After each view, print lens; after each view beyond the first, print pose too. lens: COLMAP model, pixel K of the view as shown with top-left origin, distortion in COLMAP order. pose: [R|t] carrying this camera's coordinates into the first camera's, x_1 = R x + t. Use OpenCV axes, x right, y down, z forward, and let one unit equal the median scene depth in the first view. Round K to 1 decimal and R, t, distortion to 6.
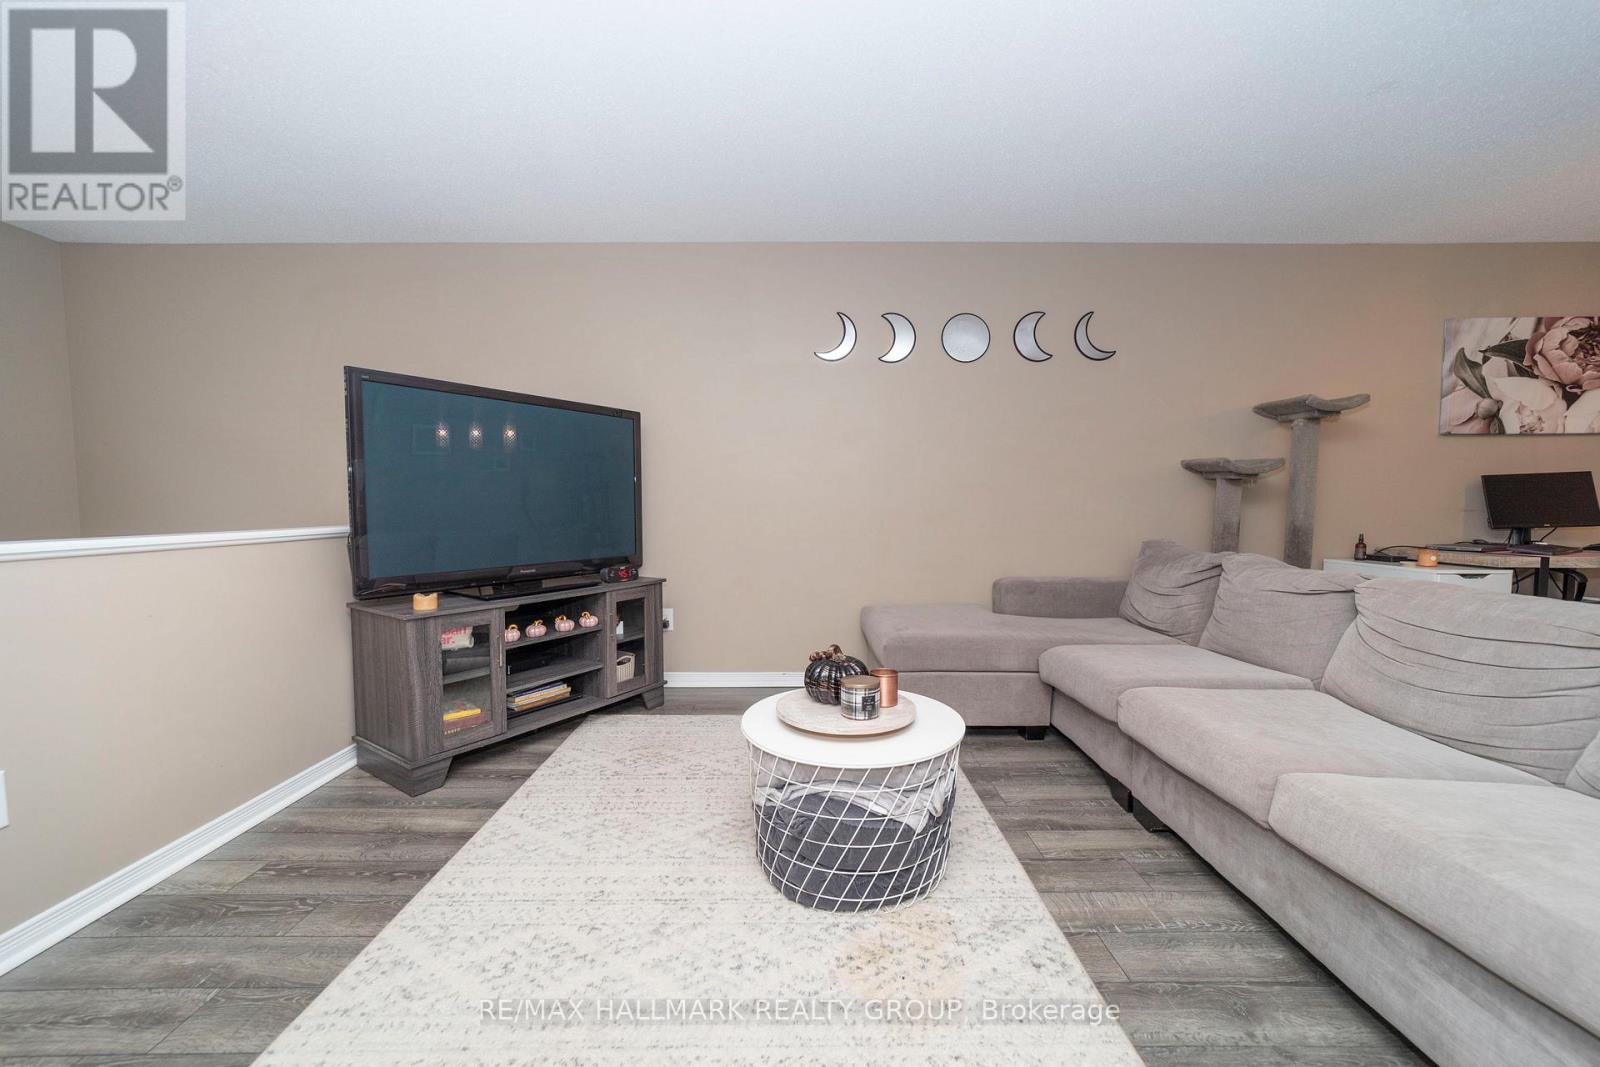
lens RADIAL K [[623.8, 0, 791.5], [0, 623.8, 516.7], [0, 0, 1]] dist [-0.000308, 0.000339]
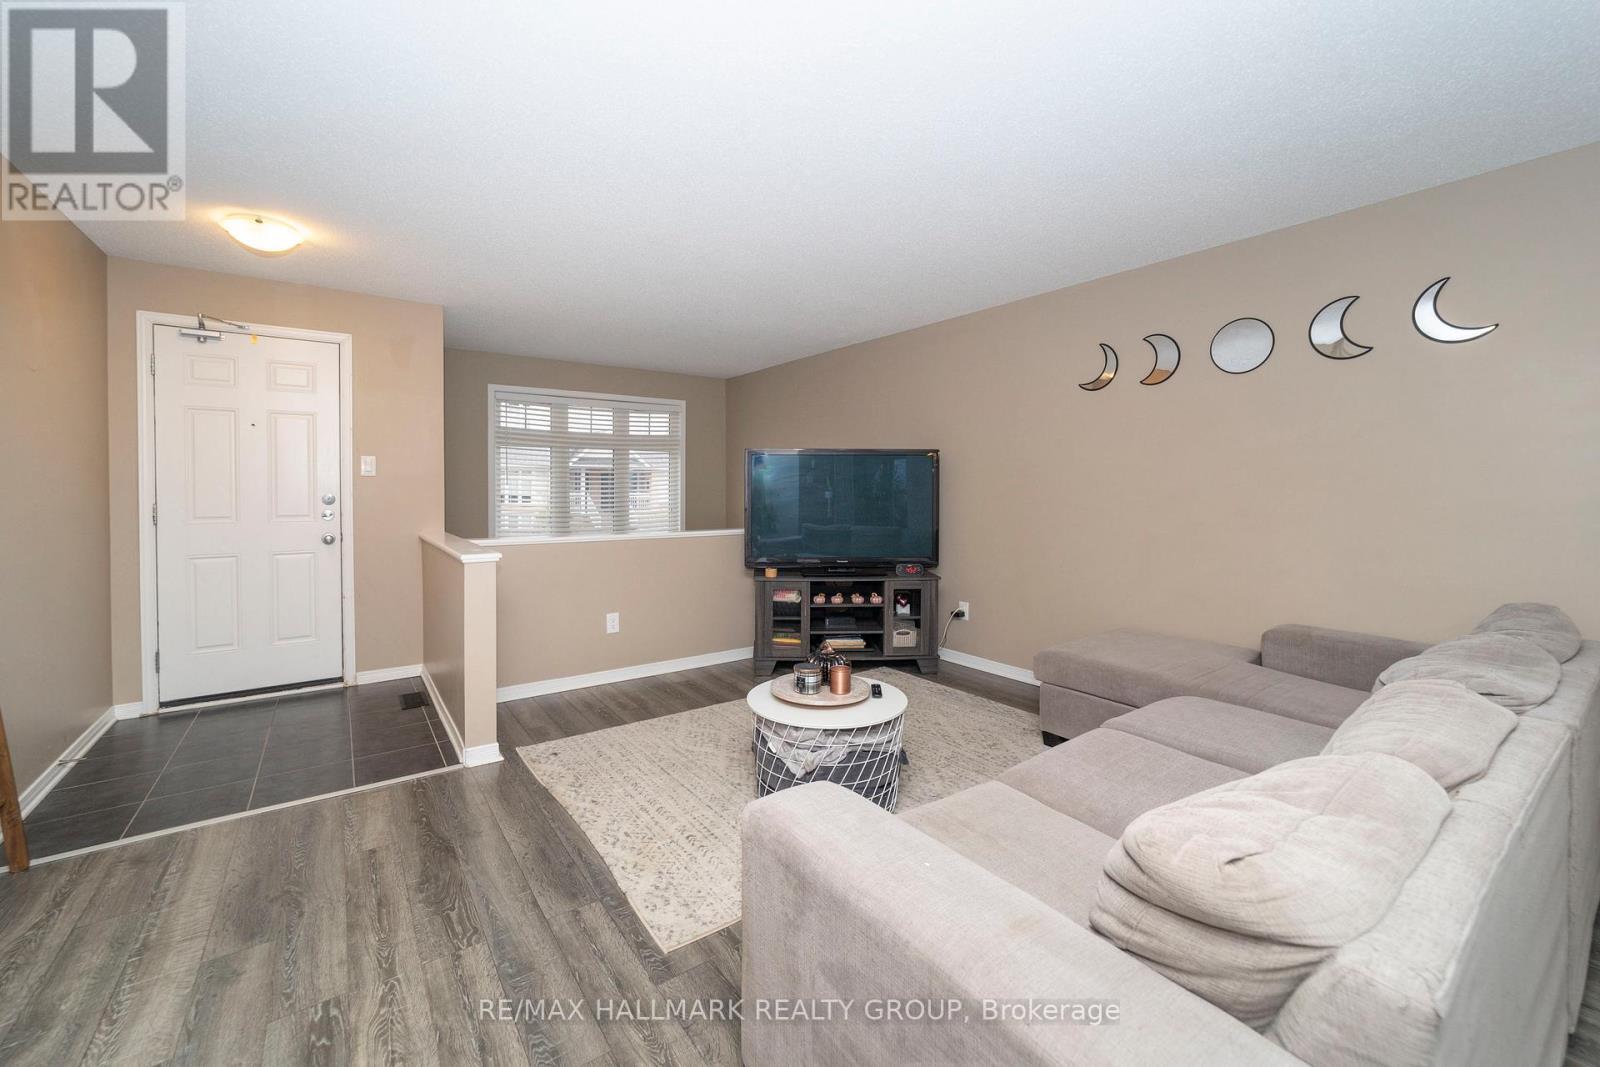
lens RADIAL K [[647.2, 0, 816.6], [0, 647.2, 504.7], [0, 0, 1]] dist [-0.008220, 0.000435]
pose [[0.620432, 0.019992, -0.784006, 0.904238], [-0.021030, 0.999740, 0.008851, -0.077983], [0.783979, 0.010996, 0.620691, -0.066943]]
